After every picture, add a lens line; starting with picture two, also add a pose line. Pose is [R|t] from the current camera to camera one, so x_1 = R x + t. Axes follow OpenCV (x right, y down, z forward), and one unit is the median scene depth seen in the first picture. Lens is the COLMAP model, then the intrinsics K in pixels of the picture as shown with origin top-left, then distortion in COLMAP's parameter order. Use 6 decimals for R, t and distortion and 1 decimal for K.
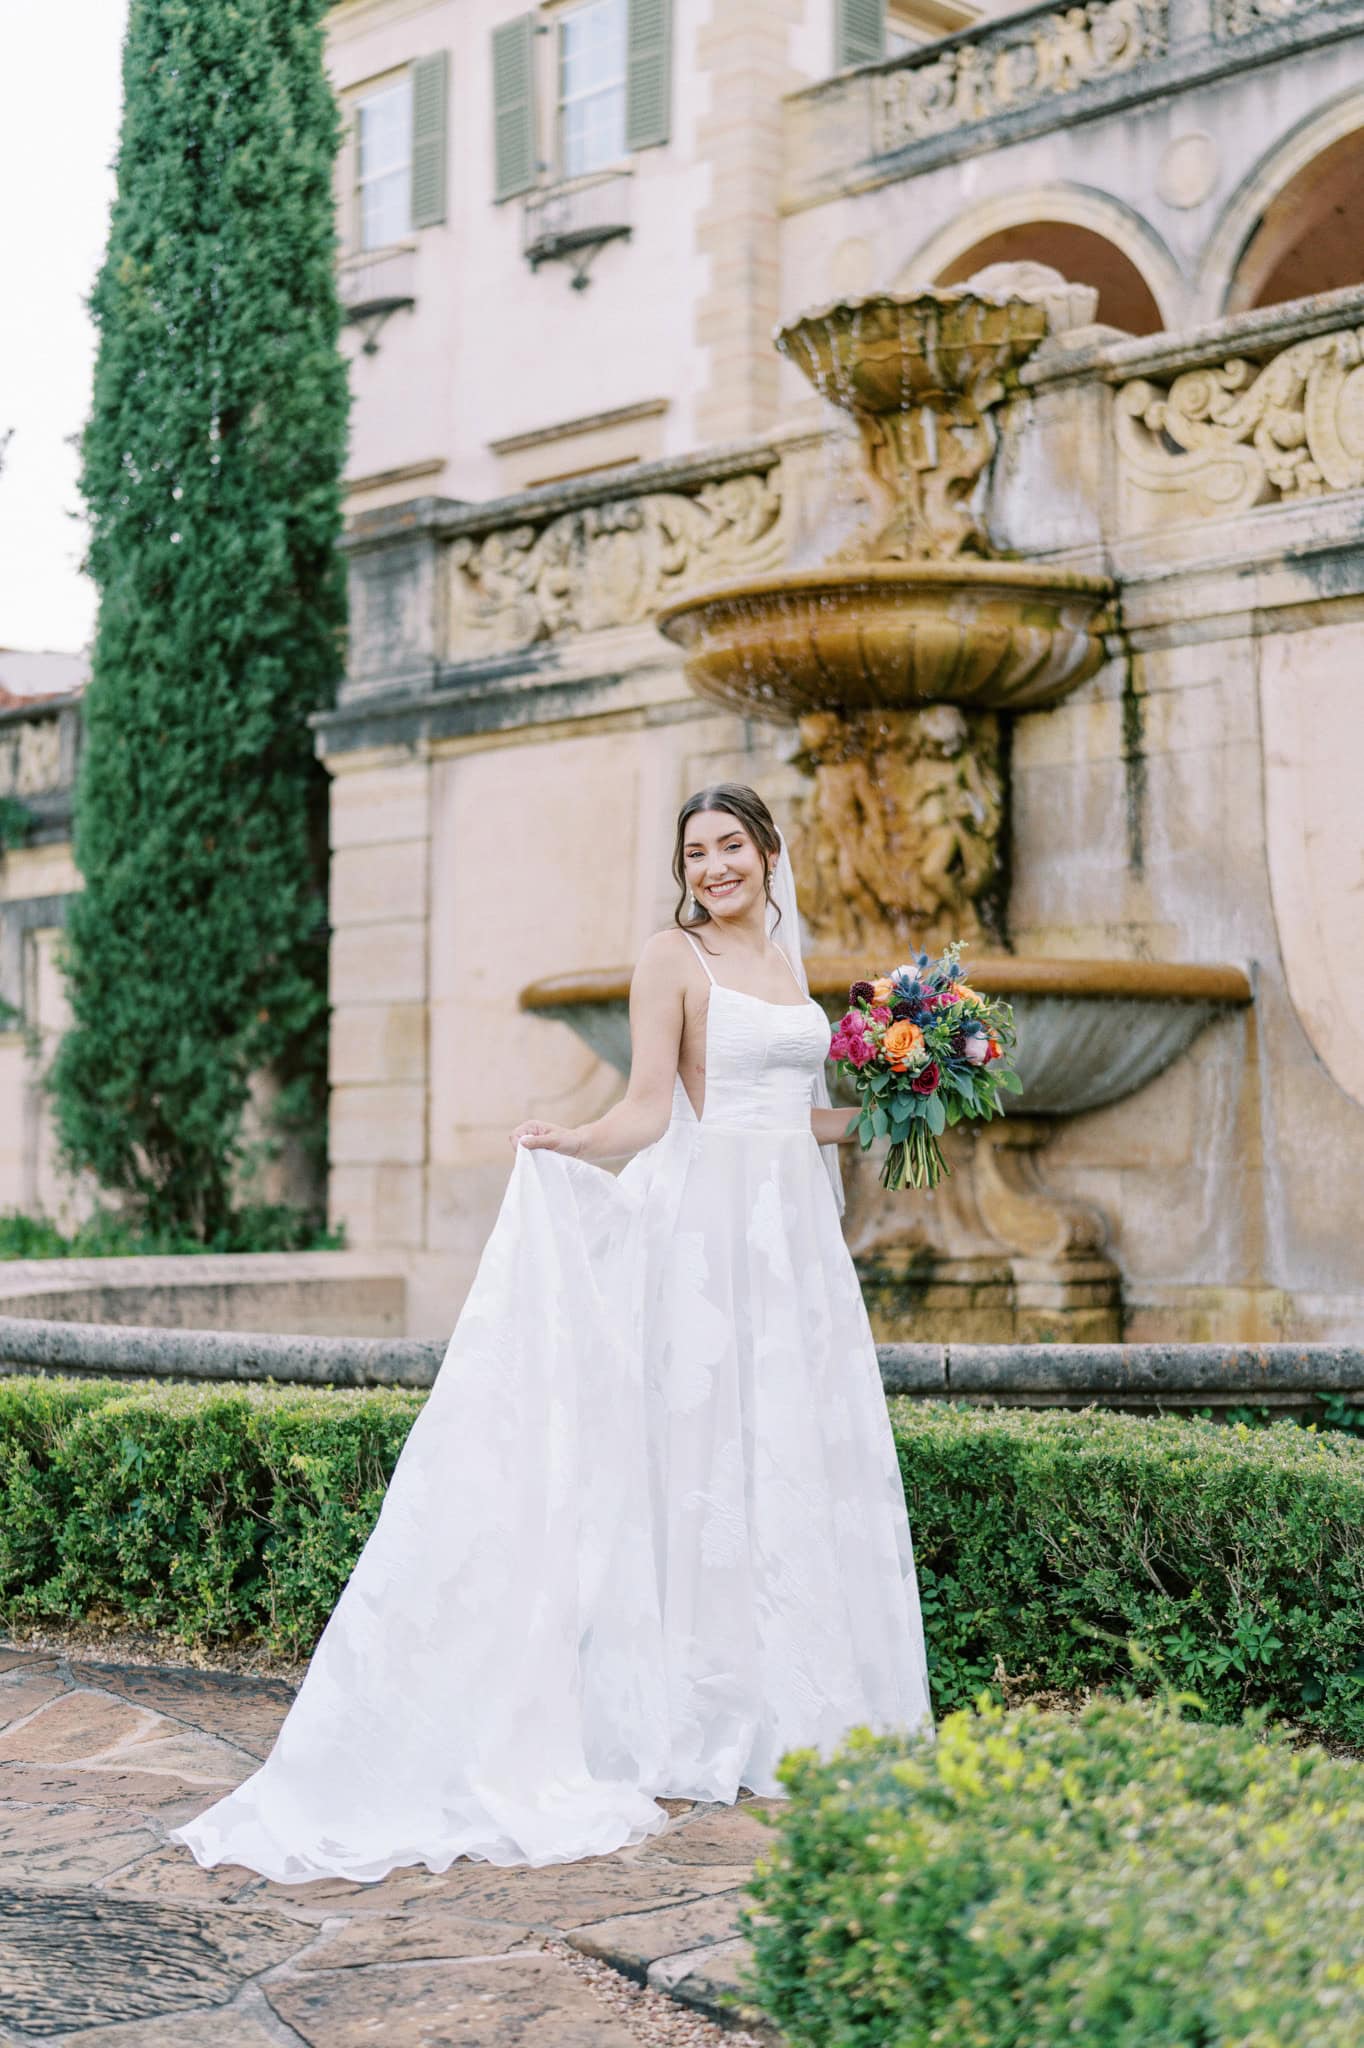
lens RADIAL K [[2885.4, 0, 685.6], [0, 2885.4, 1011.3], [0, 0, 1]] dist [-0.006187, 0.000000]
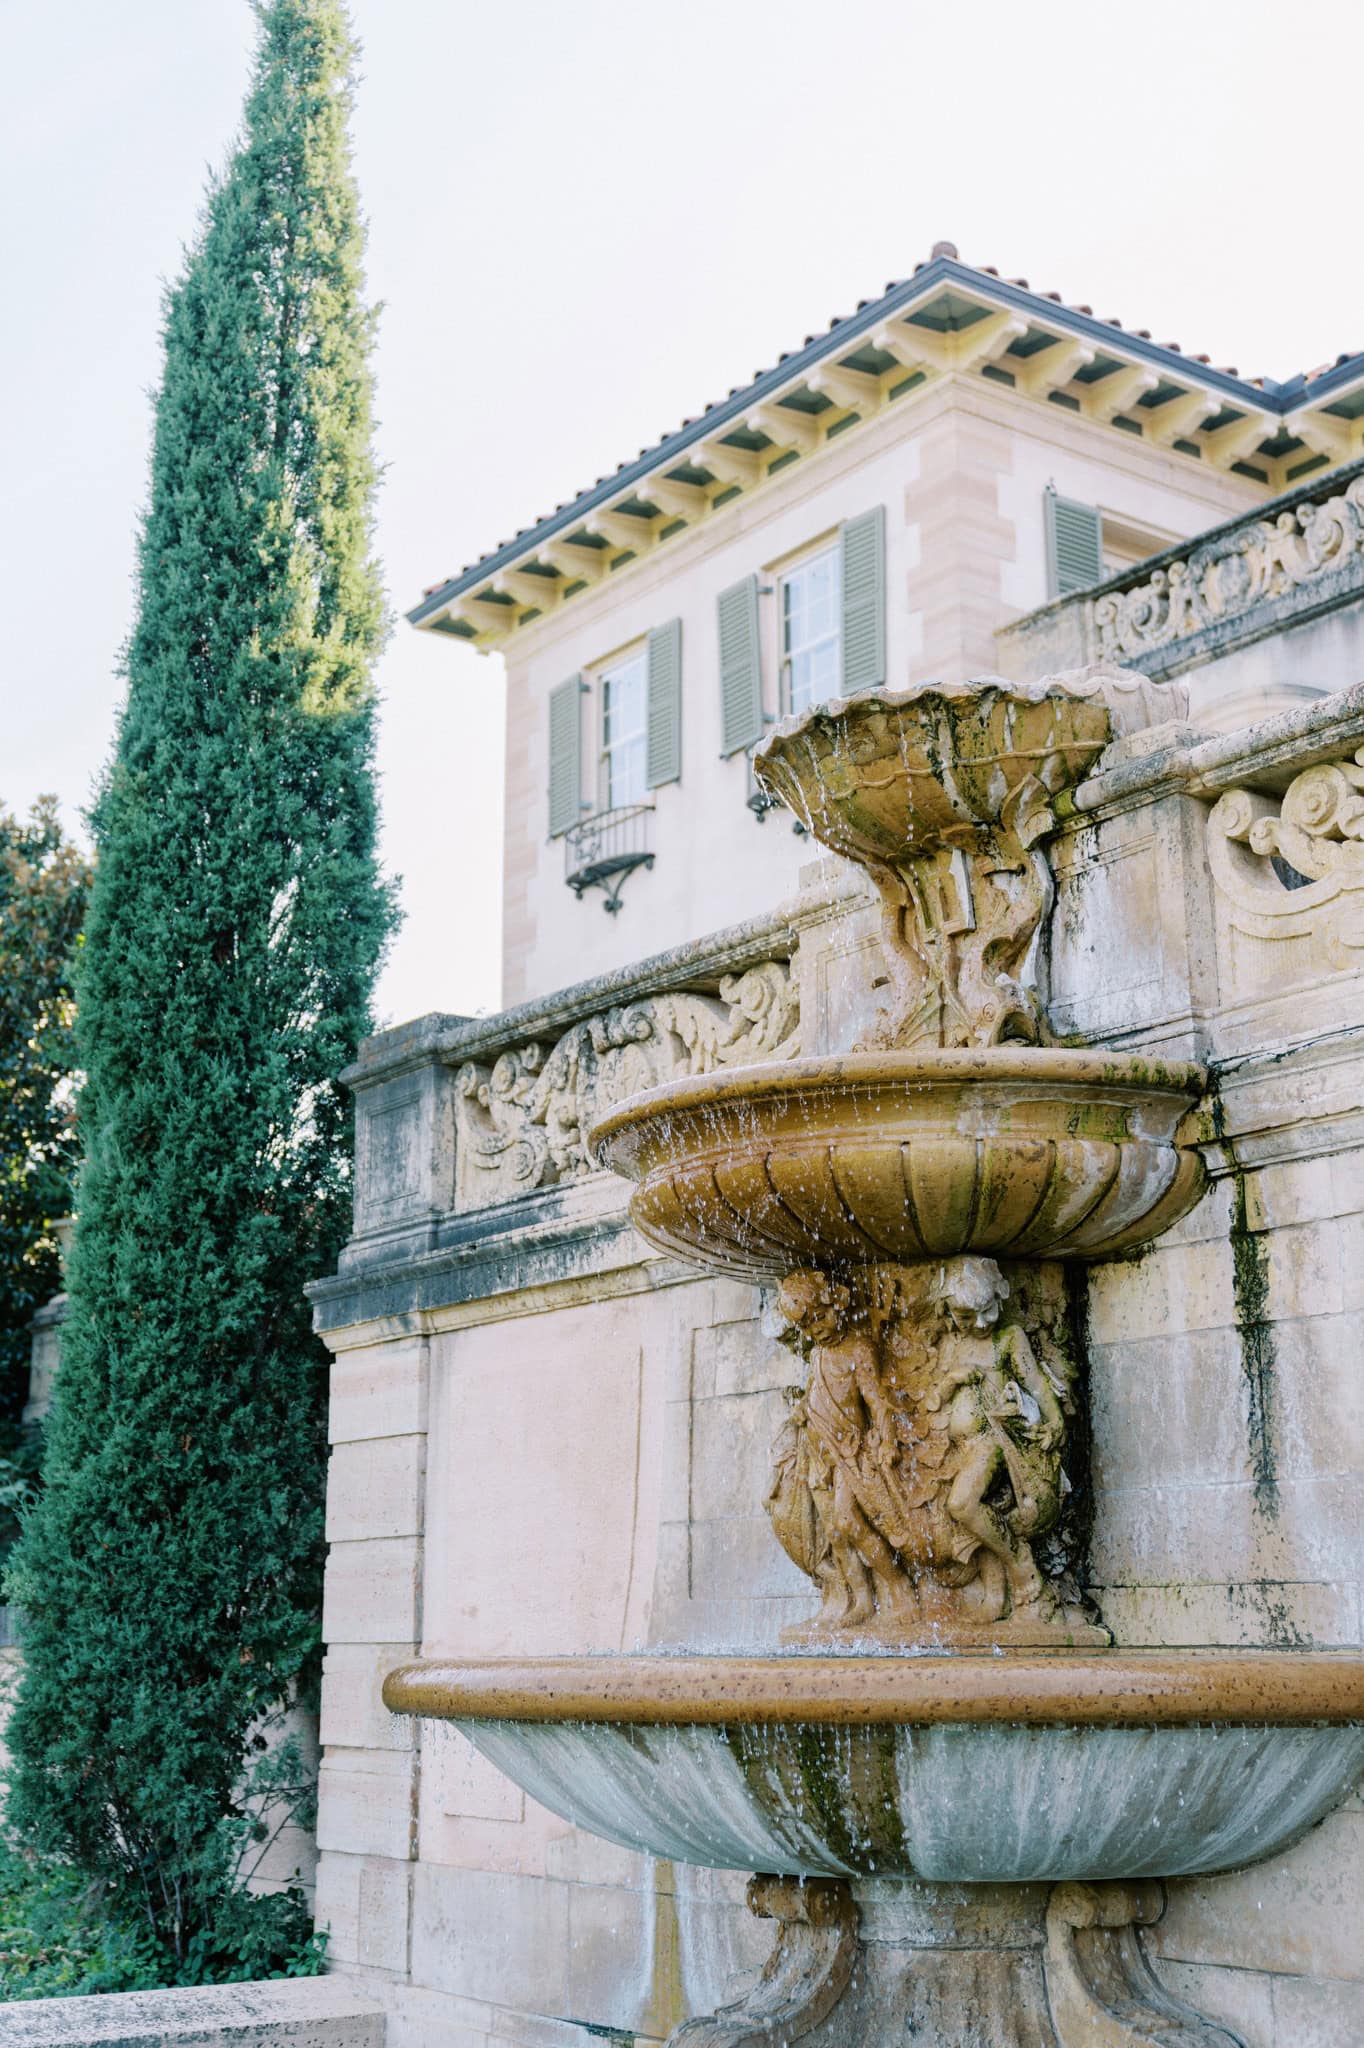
lens RADIAL K [[2515.6, 0, 682.3], [0, 2515.6, 1021.1], [0, 0, 1]] dist [0.002423, 0.000000]
pose [[0.988189, -0.041263, -0.147577, 0.088673], [0.011885, 0.980800, -0.194653, -0.035453], [0.152775, 0.190600, 0.969707, 0.311376]]
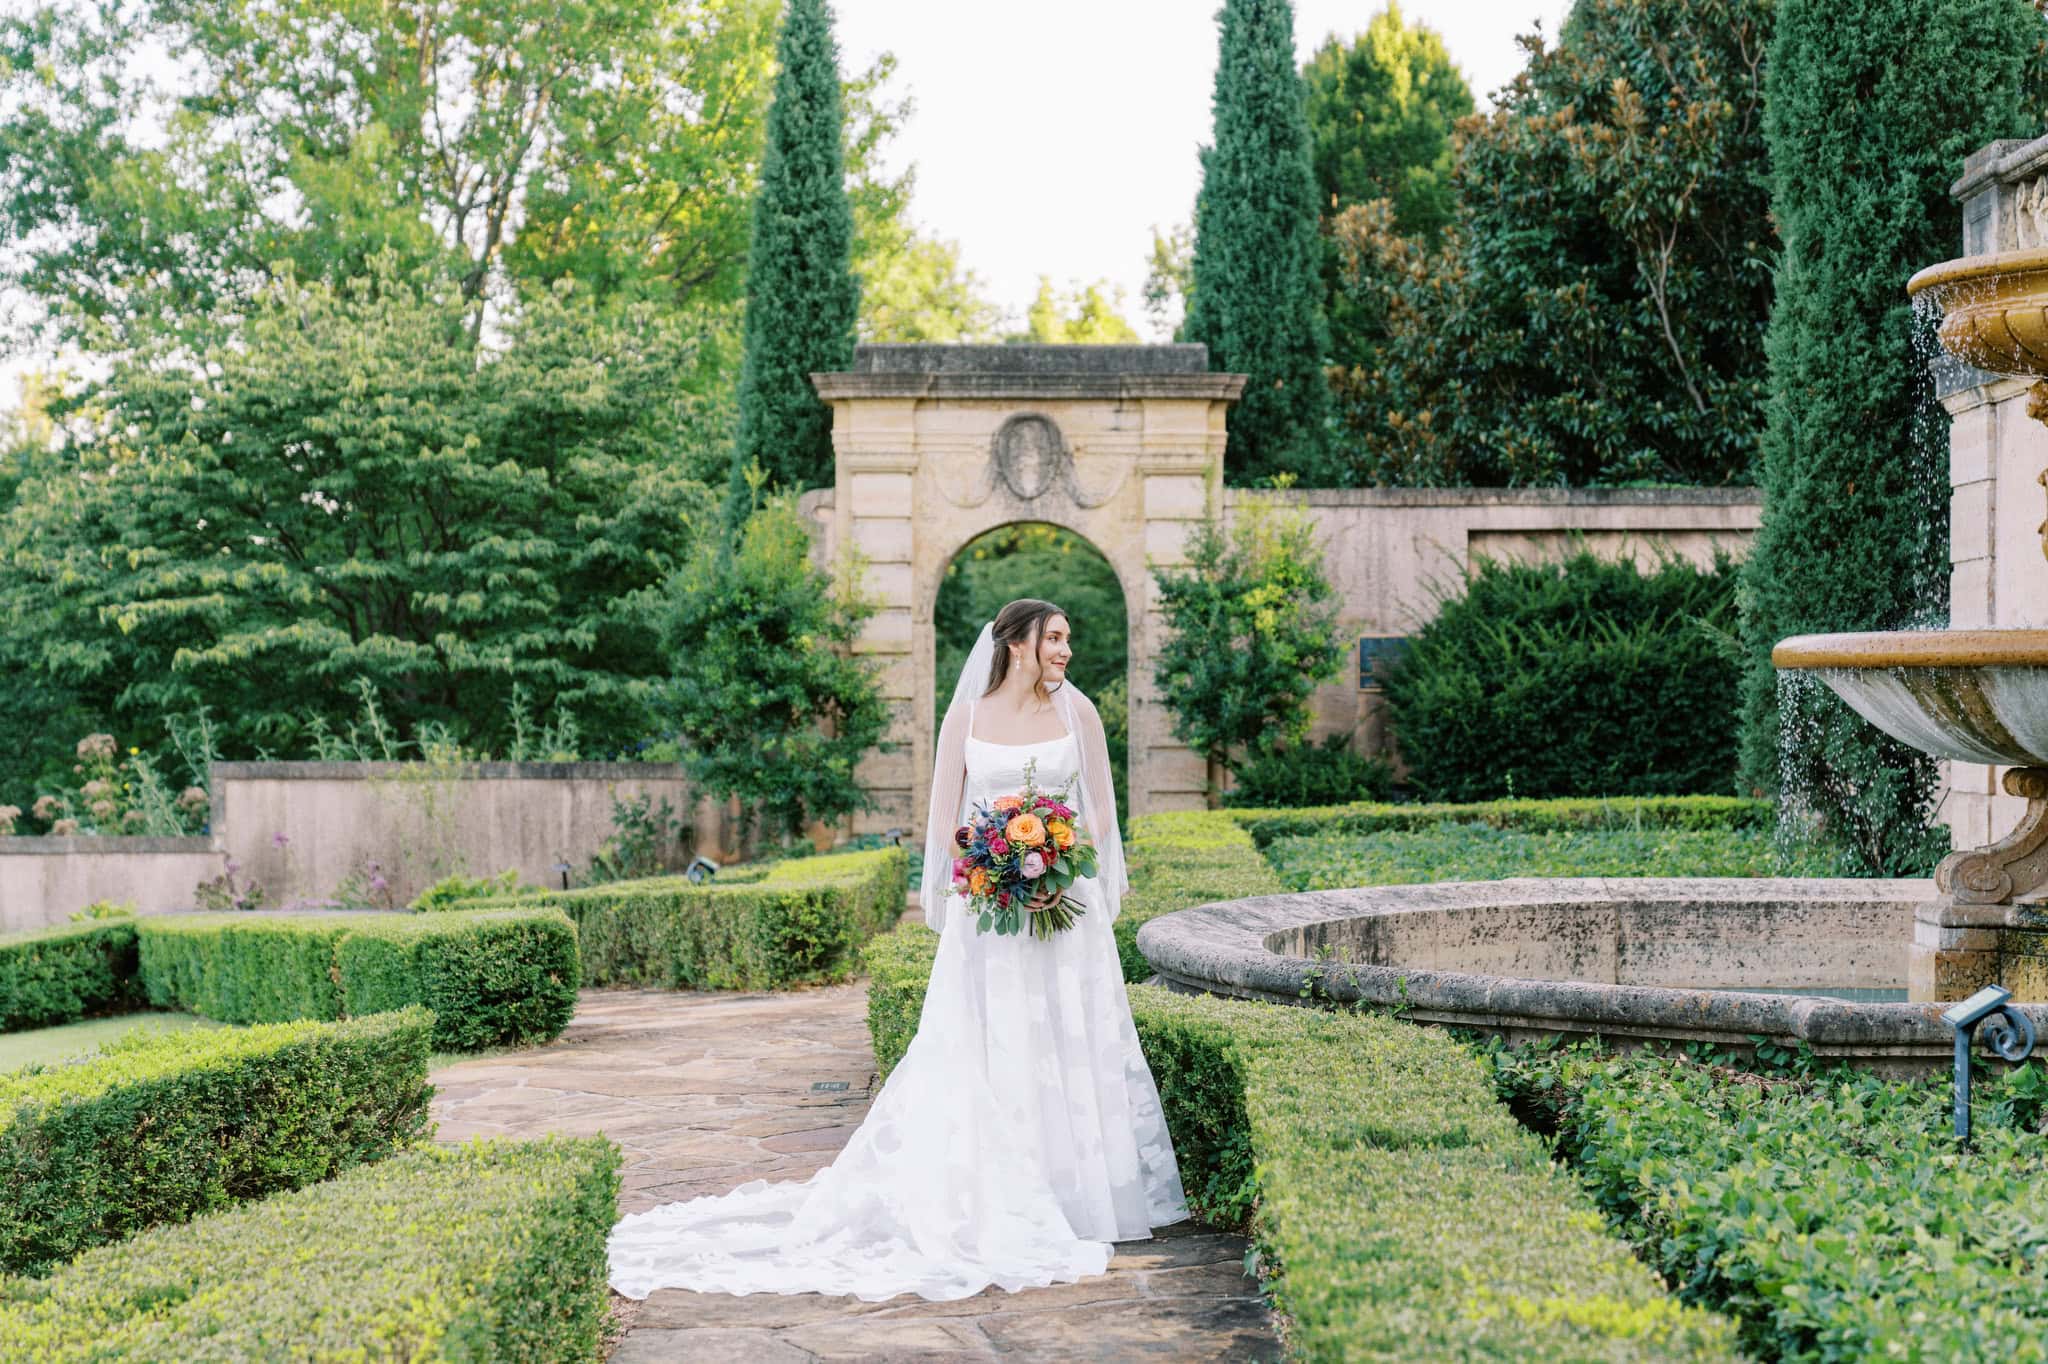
lens RADIAL K [[3431.6, 0, 1024.5], [0, 3431.6, 686.9], [0, 0, 1]] dist [0.006679, 0.000000]
pose [[0.702935, -0.001724, -0.711252, 0.534084], [0.032273, 0.999044, 0.029474, -0.033090], [0.710521, -0.043673, 0.702319, -0.106574]]
